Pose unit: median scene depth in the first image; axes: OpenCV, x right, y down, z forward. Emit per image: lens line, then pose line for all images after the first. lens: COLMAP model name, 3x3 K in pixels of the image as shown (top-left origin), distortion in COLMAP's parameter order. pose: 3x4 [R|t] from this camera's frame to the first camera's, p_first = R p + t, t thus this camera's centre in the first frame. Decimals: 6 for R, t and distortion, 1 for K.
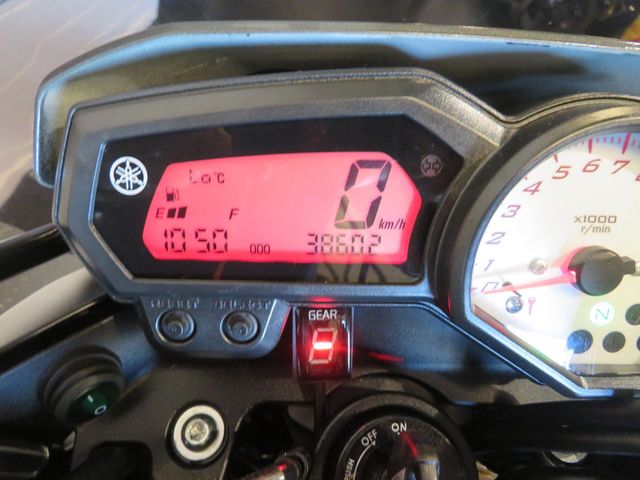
lens RADIAL K [[461.6, 0, 320.0], [0, 461.6, 240.0], [0, 0, 1]] dist [0.001669, 0.001191]
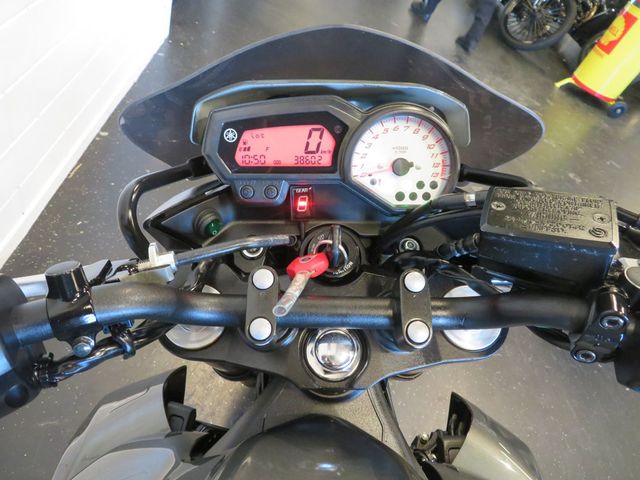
lens RADIAL K [[461.6, 0, 320.0], [0, 461.6, 240.0], [0, 0, 1]] dist [0.001669, 0.001191]
pose [[0.999714, -0.023912, -0.001051, 0.114152], [0.023903, 0.999683, -0.007967, 0.510941], [0.001241, 0.007940, 0.999968, -1.731012]]
